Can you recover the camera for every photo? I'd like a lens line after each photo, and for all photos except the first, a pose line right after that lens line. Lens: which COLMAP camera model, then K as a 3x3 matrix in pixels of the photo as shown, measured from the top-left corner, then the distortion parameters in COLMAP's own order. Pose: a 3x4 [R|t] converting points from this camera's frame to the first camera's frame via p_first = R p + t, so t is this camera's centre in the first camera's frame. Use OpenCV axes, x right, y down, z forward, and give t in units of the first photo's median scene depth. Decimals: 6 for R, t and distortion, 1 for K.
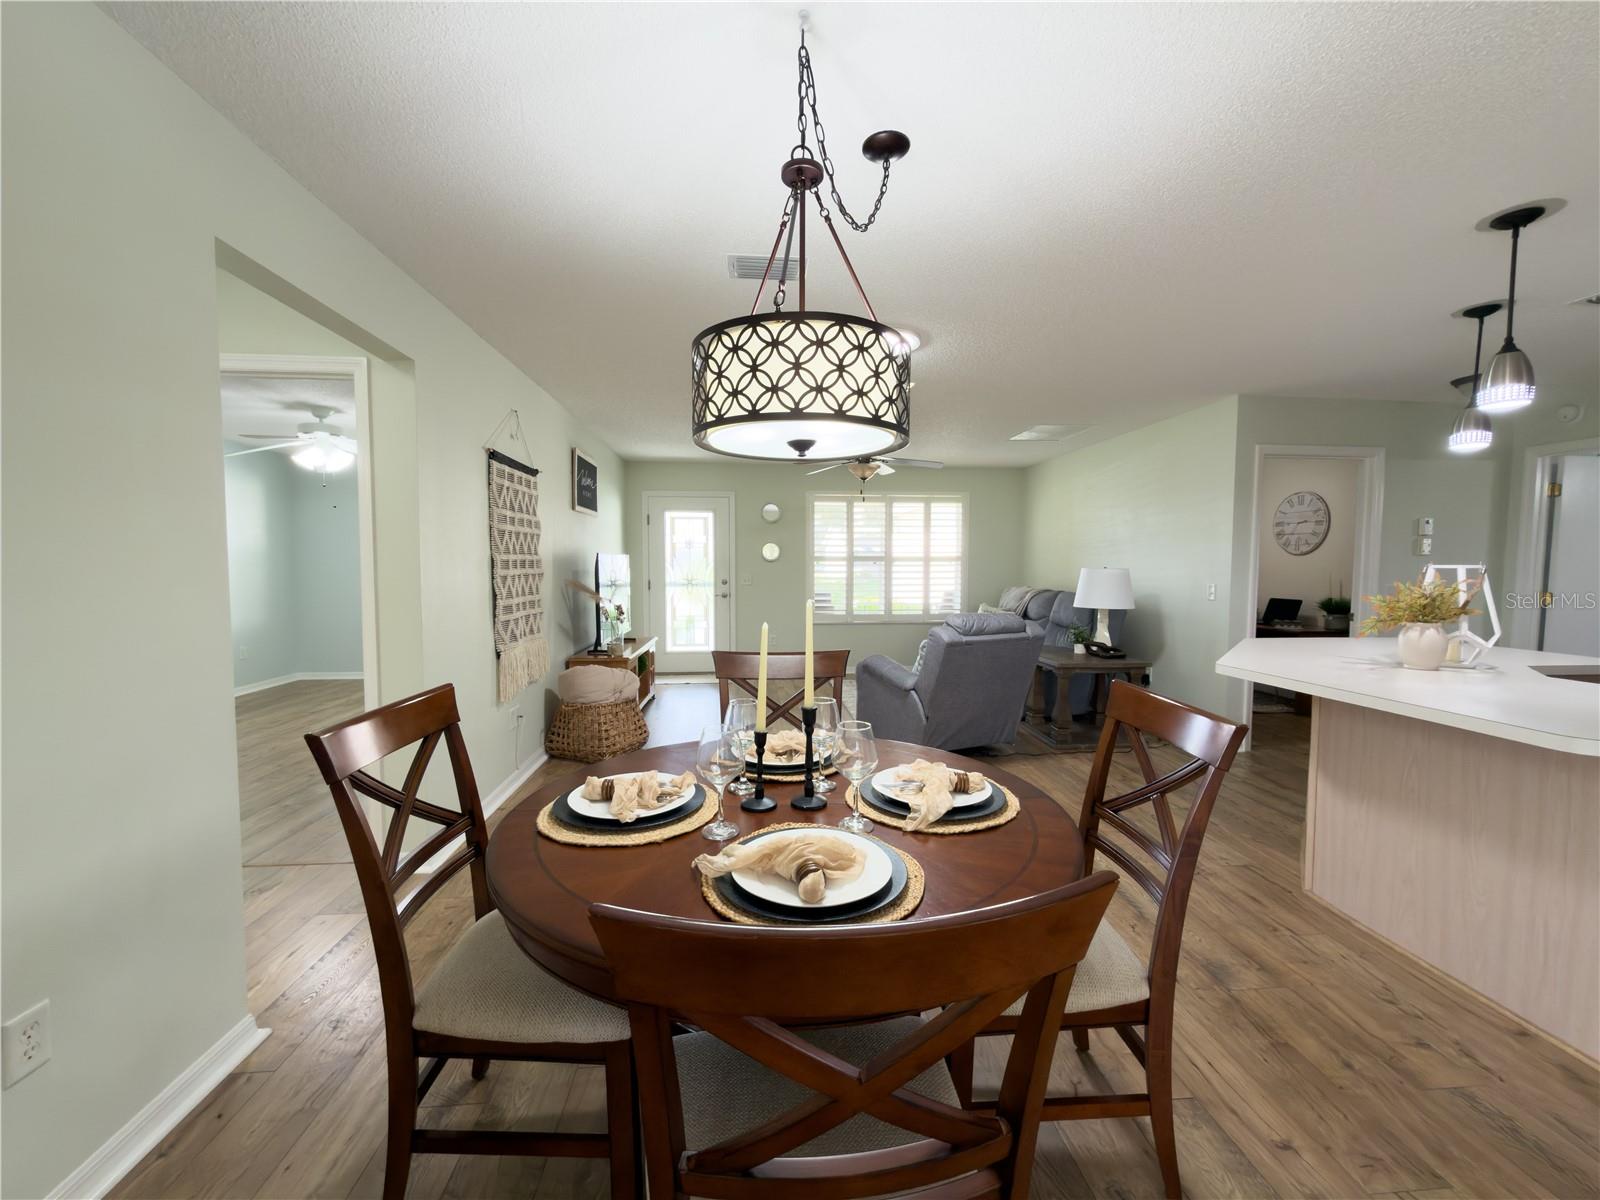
lens RADIAL K [[640.9, 0, 797.4], [0, 640.9, 606.2], [0, 0, 1]] dist [-0.014569, -0.000195]
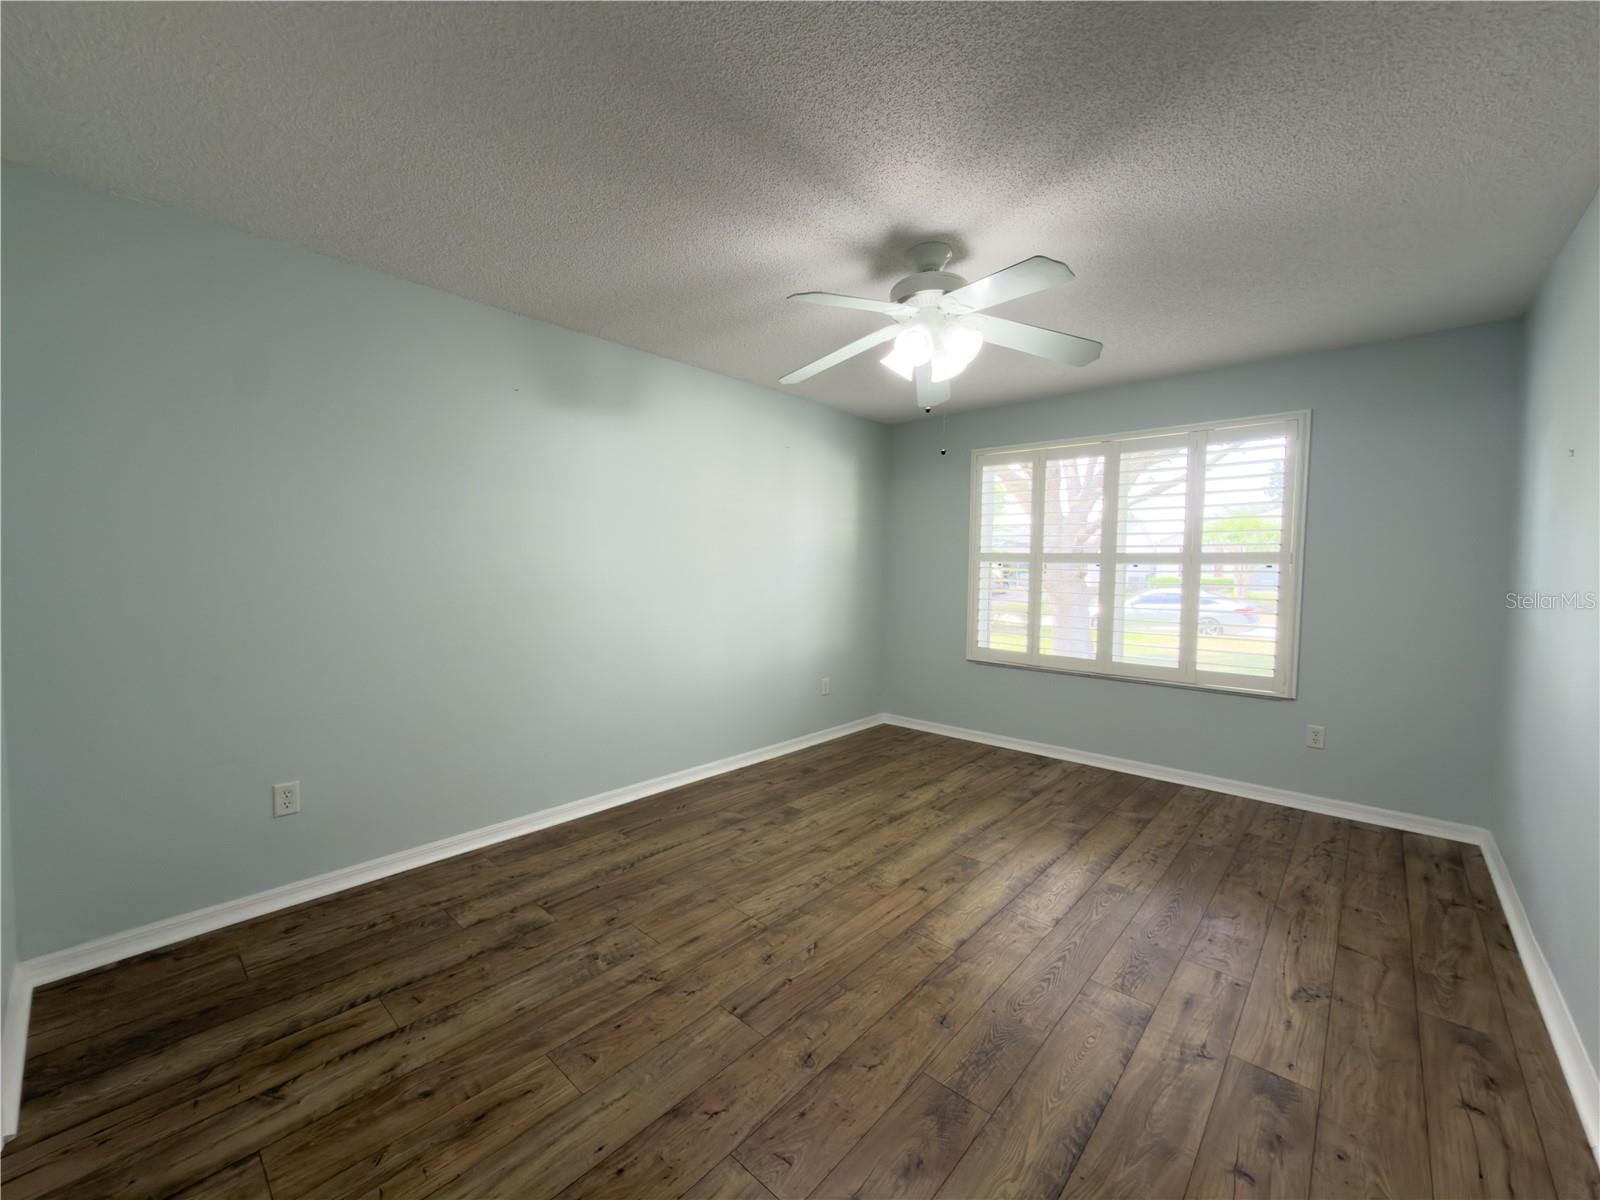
lens RADIAL K [[640.9, 0, 805.3], [0, 640.9, 592.9], [0, 0, 1]] dist [-0.014569, -0.000195]
pose [[0.691132, 0.043684, -0.721407, 0.355649], [-0.057123, 0.998351, 0.005729, -0.032952], [0.720468, 0.037249, 0.692487, 0.446170]]
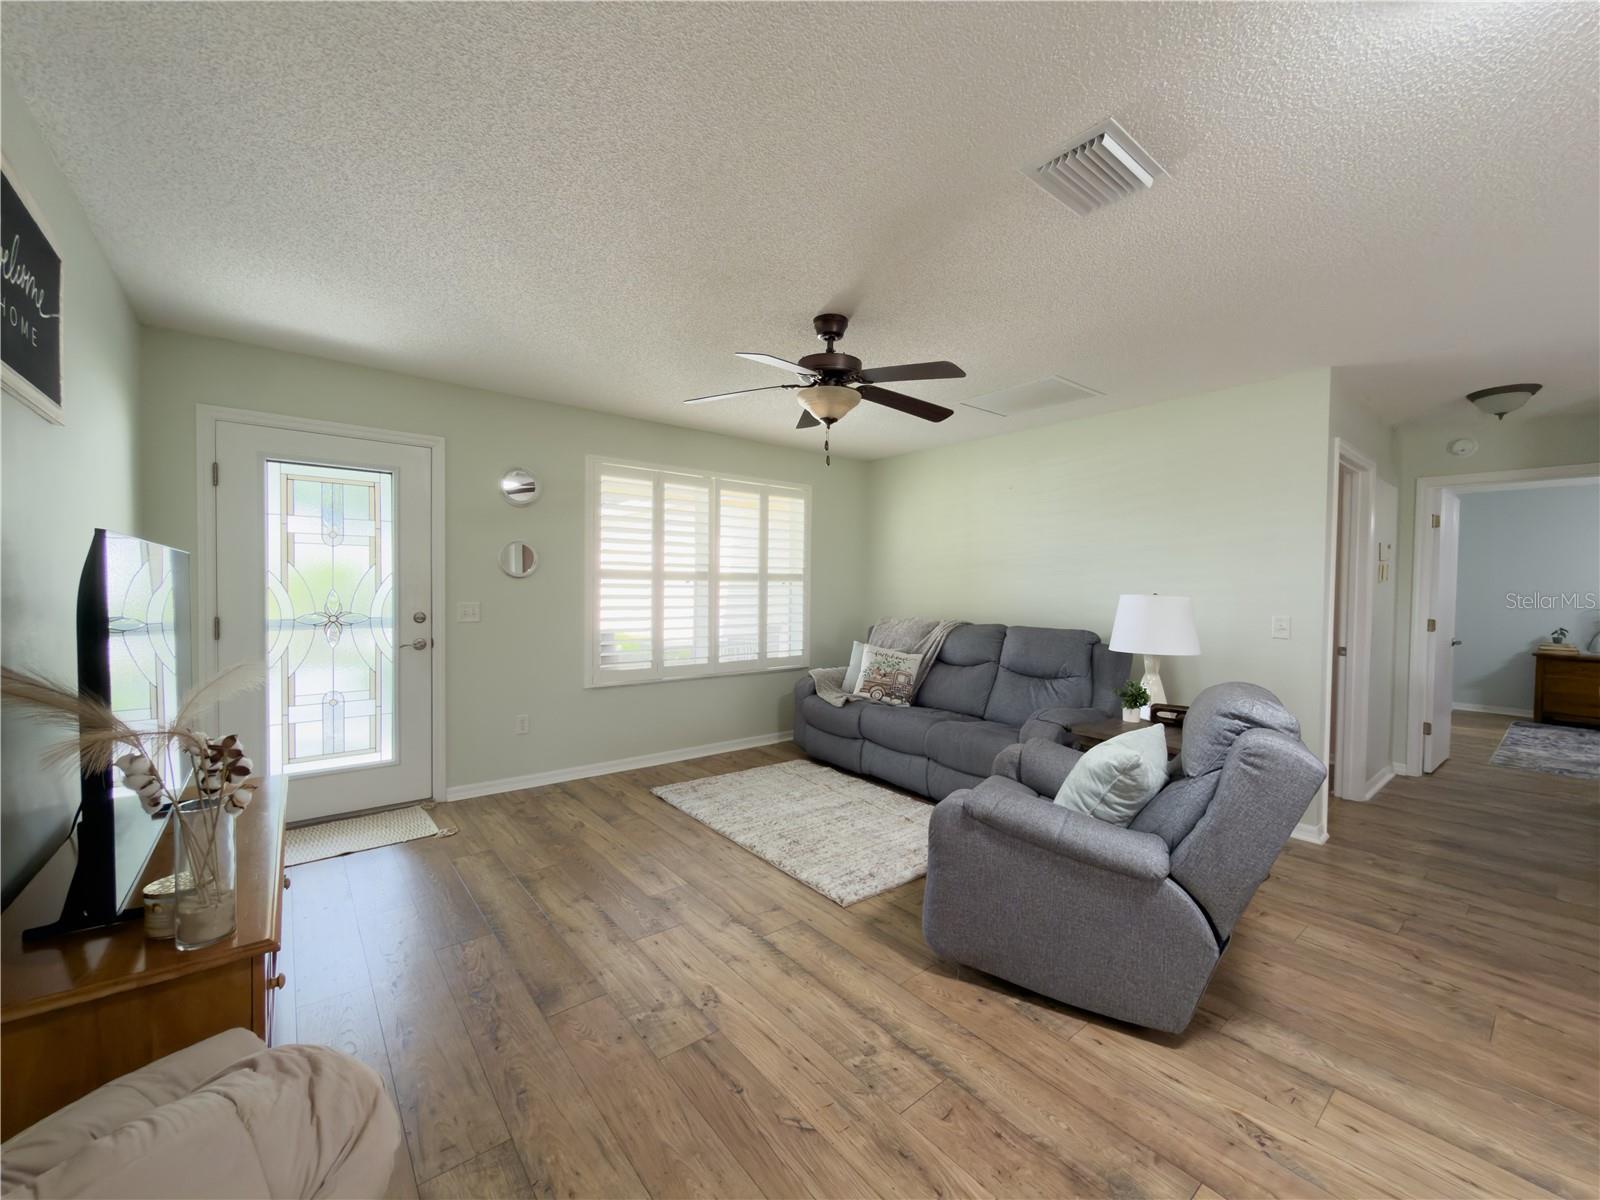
lens RADIAL K [[640.9, 0, 801.3], [0, 640.9, 609.1], [0, 0, 1]] dist [-0.014569, -0.000195]
pose [[0.822445, -0.011854, 0.568720, -0.150015], [0.023740, 0.999627, -0.013497, -0.030530], [-0.568348, 0.024602, 0.822420, 0.428791]]
